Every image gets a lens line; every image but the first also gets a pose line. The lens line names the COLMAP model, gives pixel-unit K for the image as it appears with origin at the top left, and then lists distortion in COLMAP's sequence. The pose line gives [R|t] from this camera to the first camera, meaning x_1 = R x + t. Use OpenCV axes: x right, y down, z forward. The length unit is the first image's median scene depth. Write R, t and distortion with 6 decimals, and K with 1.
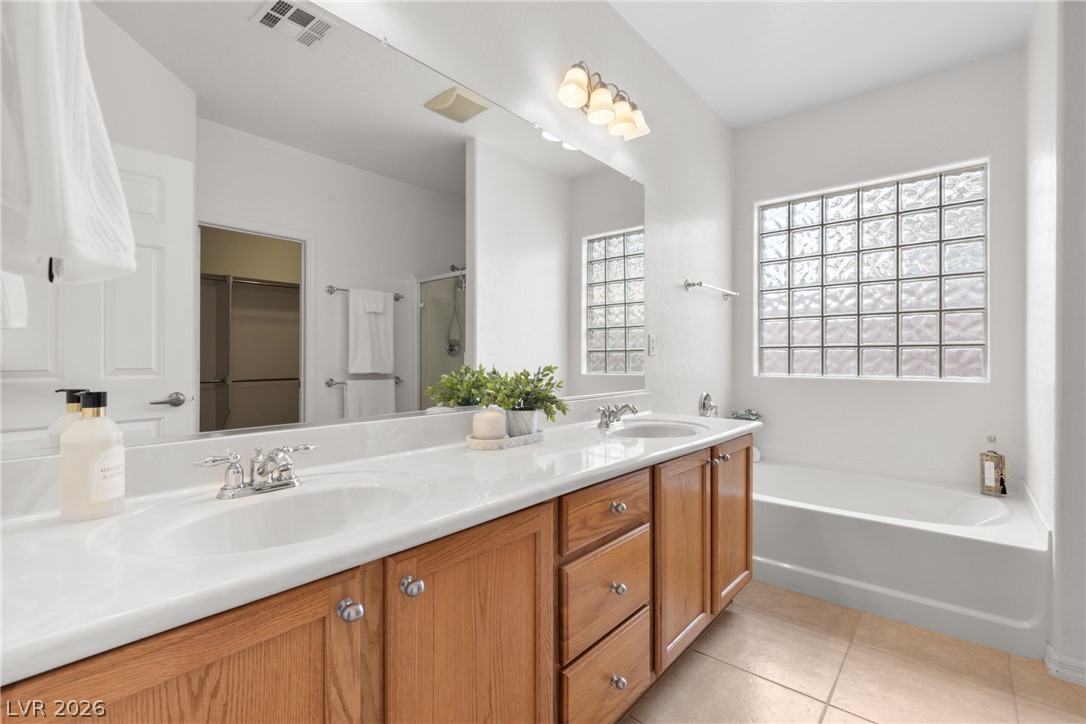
lens RADIAL K [[490.1, 0, 545.6], [0, 490.1, 363.5], [0, 0, 1]] dist [0.002777, 0.000368]
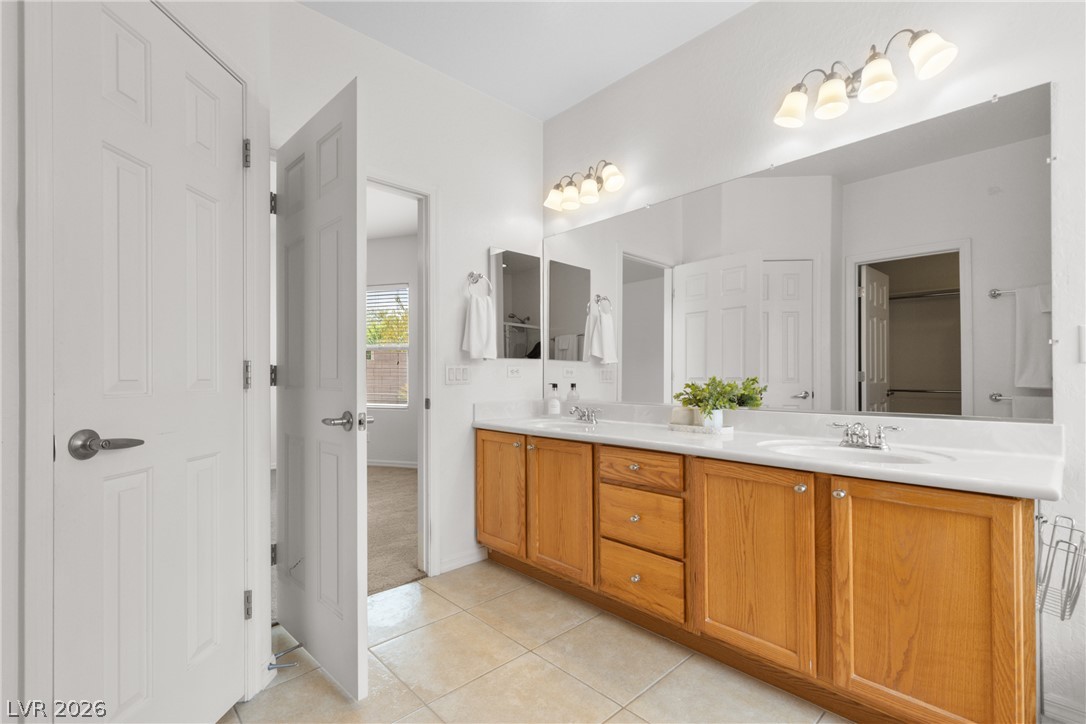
lens RADIAL K [[484.9, 0, 545.1], [0, 484.9, 378.9], [0, 0, 1]] dist [0.004283, 0.000633]
pose [[-0.112559, 0.002087, -0.993643, 1.497215], [-0.000565, 0.999997, 0.002165, 0.010830], [0.993645, 0.000806, -0.112558, 0.785972]]
